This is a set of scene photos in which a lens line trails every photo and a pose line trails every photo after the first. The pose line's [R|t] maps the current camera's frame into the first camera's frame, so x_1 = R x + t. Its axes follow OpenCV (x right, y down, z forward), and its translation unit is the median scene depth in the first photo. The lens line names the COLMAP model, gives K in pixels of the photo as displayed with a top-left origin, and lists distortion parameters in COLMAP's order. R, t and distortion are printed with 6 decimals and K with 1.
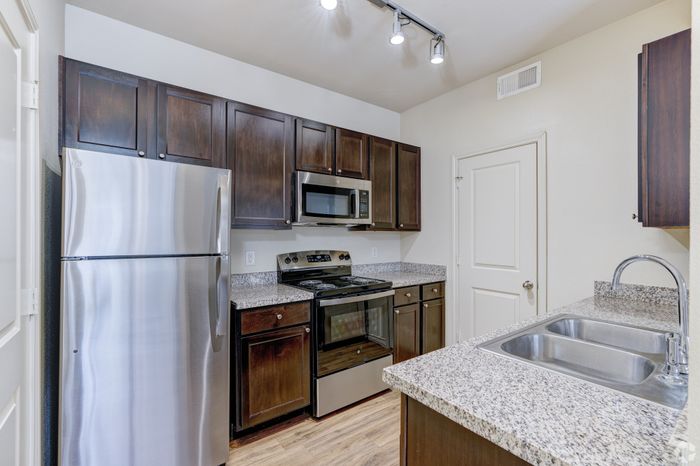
lens RADIAL K [[318.4, 0, 351.5], [0, 318.4, 230.7], [0, 0, 1]] dist [0.012112, 0.000424]
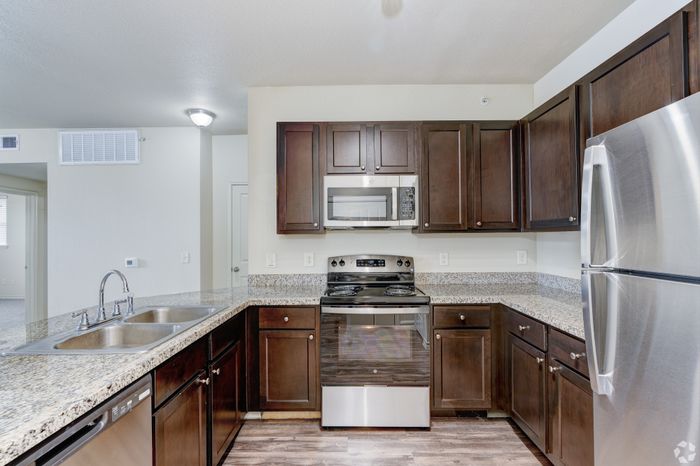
lens RADIAL K [[280.1, 0, 351.8], [0, 280.1, 236.4], [0, 0, 1]] dist [-0.002369, -0.000032]
pose [[0.795749, -0.008913, -0.605561, 0.374005], [0.015022, 0.999875, 0.005024, 0.001663], [0.605440, -0.013095, 0.795783, 0.296445]]
